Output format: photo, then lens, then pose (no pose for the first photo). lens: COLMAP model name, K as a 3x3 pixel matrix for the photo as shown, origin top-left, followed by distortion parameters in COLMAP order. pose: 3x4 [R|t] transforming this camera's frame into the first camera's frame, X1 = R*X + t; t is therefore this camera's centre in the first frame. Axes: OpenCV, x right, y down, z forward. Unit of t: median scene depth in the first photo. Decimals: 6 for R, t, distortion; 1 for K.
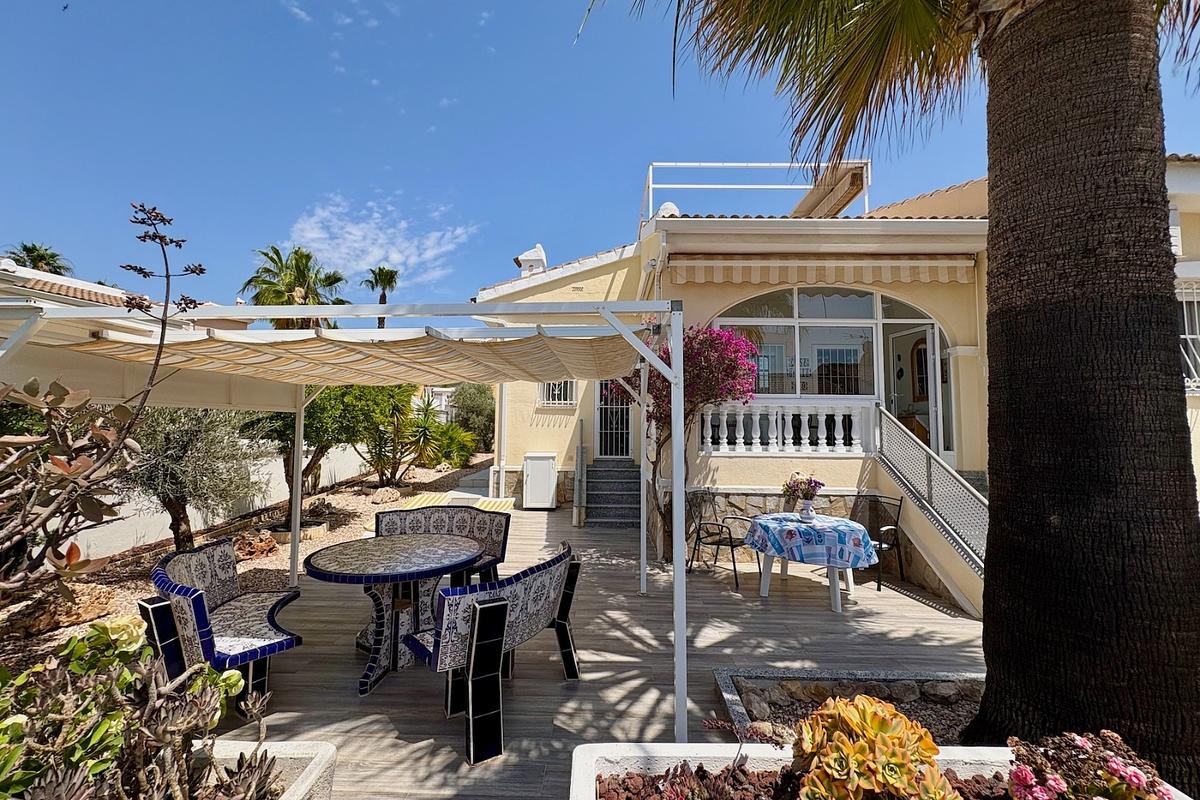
lens RADIAL K [[476.7, 0, 600.0], [0, 476.7, 400.0], [0, 0, 1]] dist [-0.003457, -0.000017]
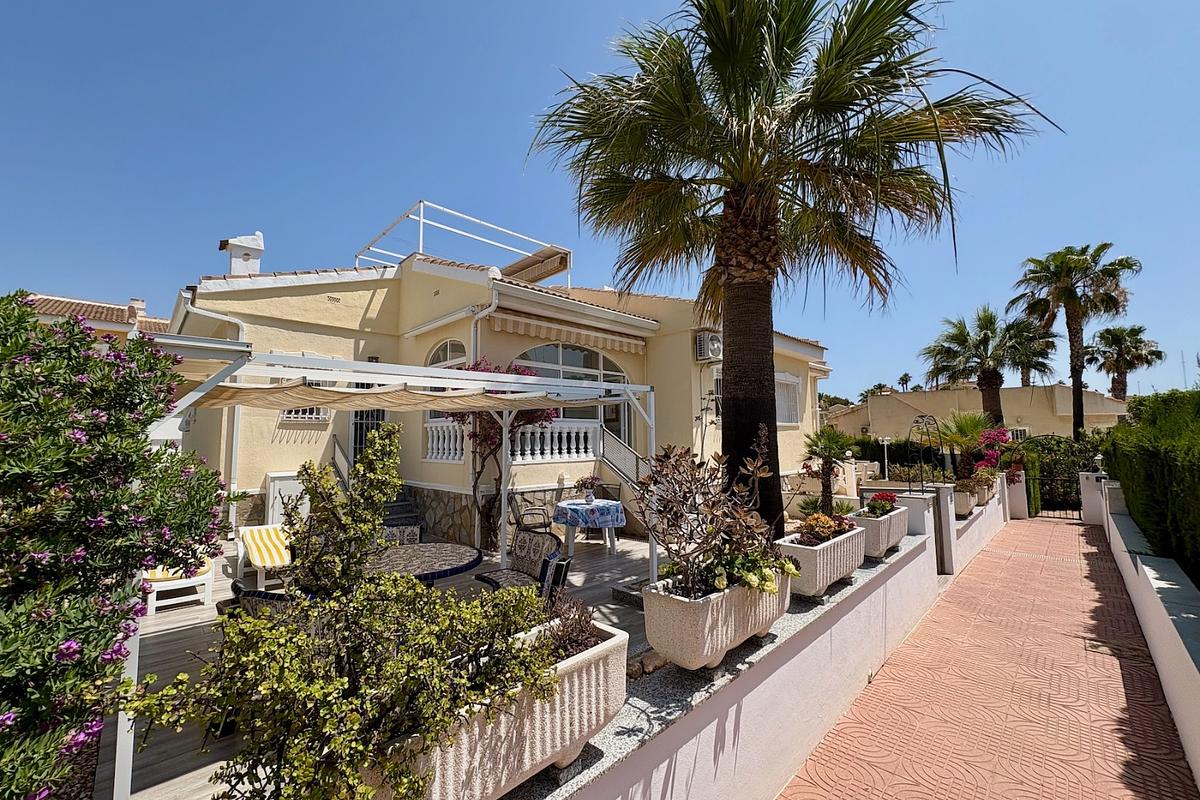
lens RADIAL K [[476.7, 0, 600.0], [0, 476.7, 400.0], [0, 0, 1]] dist [-0.003457, -0.000017]
pose [[0.703198, 0.040895, 0.709817, -0.528375], [-0.032805, 0.999147, -0.025065, -0.035361], [-0.710237, -0.005660, 0.703940, -0.094243]]
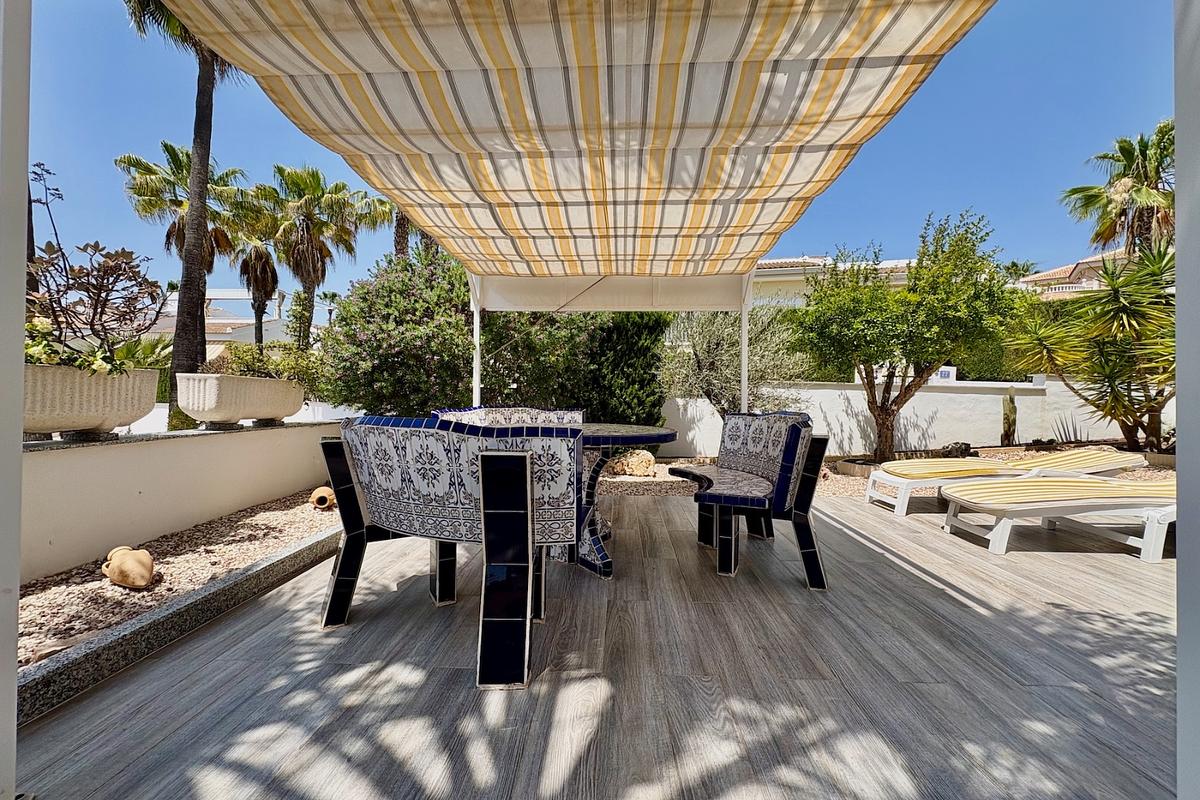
lens RADIAL K [[492.8, 0, 600.0], [0, 492.8, 400.0], [0, 0, 1]] dist [0.001826, 0.000159]
pose [[-0.025632, -0.005618, -0.999656, 0.241612], [0.048051, 0.998821, -0.006846, 0.151894], [0.998516, -0.048210, -0.025332, 0.588715]]
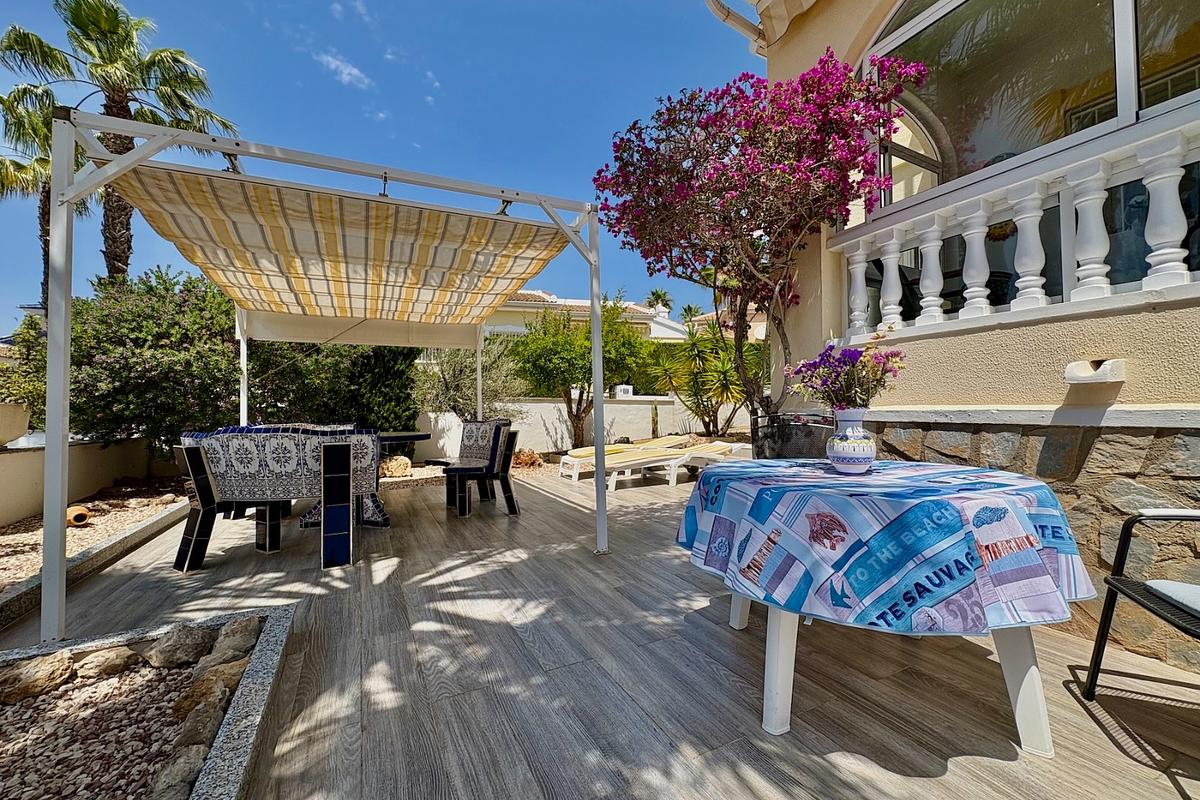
lens RADIAL K [[476.7, 0, 600.0], [0, 476.7, 400.0], [0, 0, 1]] dist [-0.003457, -0.000017]
pose [[0.458606, -0.036407, -0.887894, 0.531934], [0.071507, 0.997432, -0.003964, 0.153095], [0.885758, -0.061673, 0.460031, 0.546172]]
